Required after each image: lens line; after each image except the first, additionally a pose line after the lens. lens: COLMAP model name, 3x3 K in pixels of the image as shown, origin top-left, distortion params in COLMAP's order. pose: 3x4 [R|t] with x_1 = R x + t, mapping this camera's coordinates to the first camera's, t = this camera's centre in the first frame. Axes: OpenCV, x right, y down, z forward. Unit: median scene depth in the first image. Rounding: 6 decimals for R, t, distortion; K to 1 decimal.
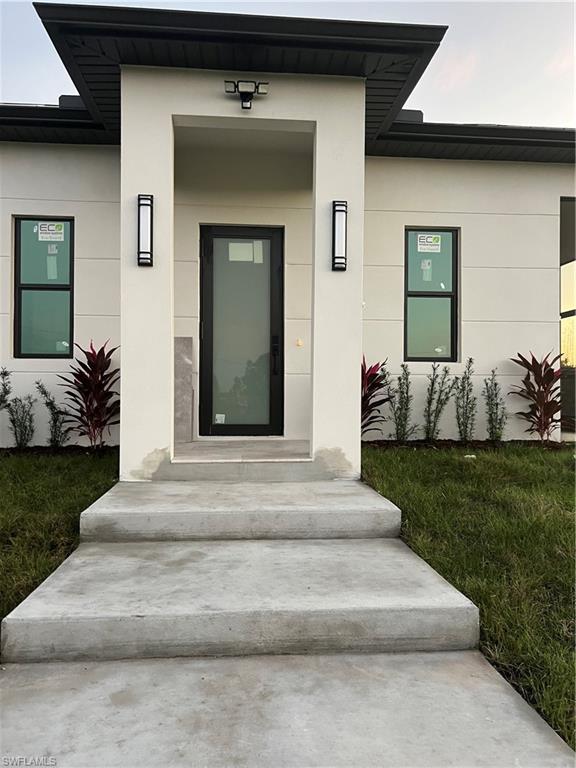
lens RADIAL K [[571.3, 0, 288.4], [0, 571.3, 384.3], [0, 0, 1]] dist [0.051549, -0.042191]
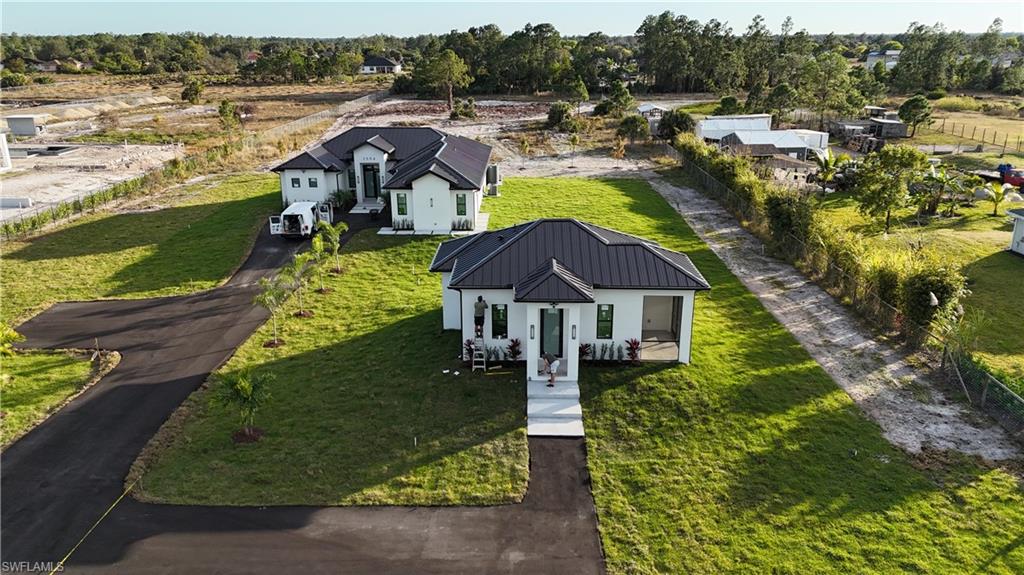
lens RADIAL K [[745.3, 0, 526.9], [0, 745.3, 282.8], [0, 0, 1]] dist [0.062754, 0.001001]
pose [[0.996110, 0.019768, -0.085871, 0.168825], [0.009760, 0.943762, 0.330481, -2.009899], [0.087575, -0.330034, 0.939898, -3.475009]]
